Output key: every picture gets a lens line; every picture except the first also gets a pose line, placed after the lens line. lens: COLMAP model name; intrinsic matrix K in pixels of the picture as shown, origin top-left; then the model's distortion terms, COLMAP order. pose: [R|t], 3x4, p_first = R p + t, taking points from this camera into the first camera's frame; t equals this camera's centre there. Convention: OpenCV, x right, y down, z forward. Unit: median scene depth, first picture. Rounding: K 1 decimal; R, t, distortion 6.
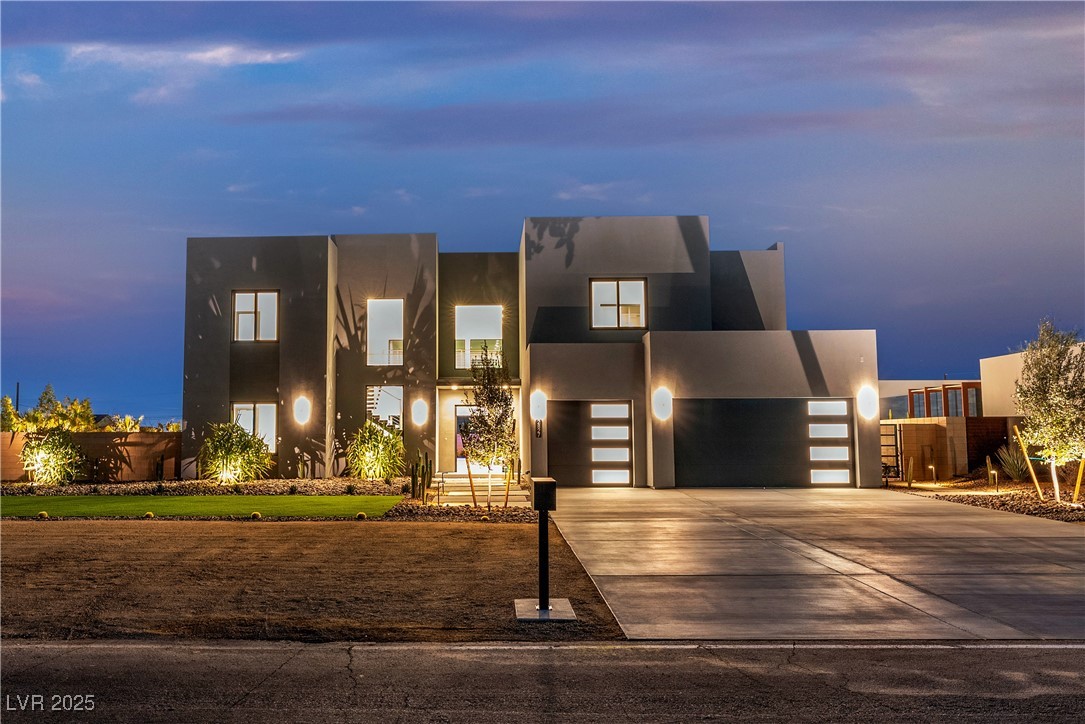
lens RADIAL K [[760.4, 0, 542.3], [0, 760.4, 384.0], [0, 0, 1]] dist [-0.002047, 0.000250]
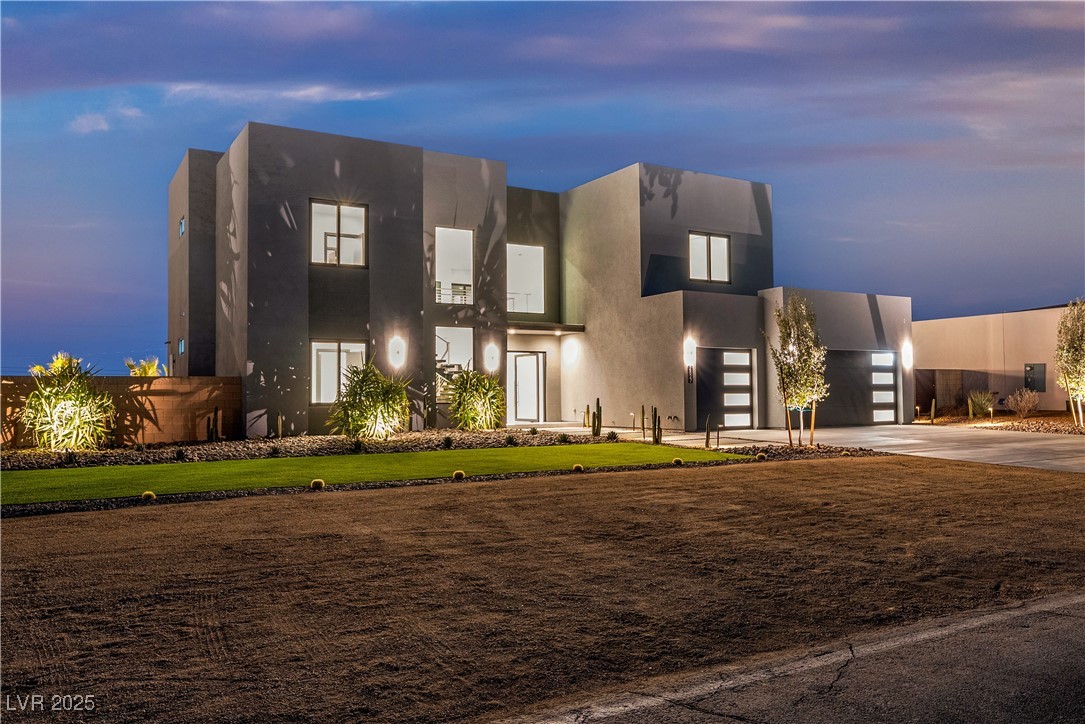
lens RADIAL K [[795.6, 0, 542.5], [0, 795.6, 362.0], [0, 0, 1]] dist [-0.006887, -0.004981]
pose [[0.855465, 0.017284, 0.517573, -0.628117], [-0.030701, 0.999378, 0.017371, 0.025314], [-0.516951, -0.030750, 0.855463, 0.162423]]
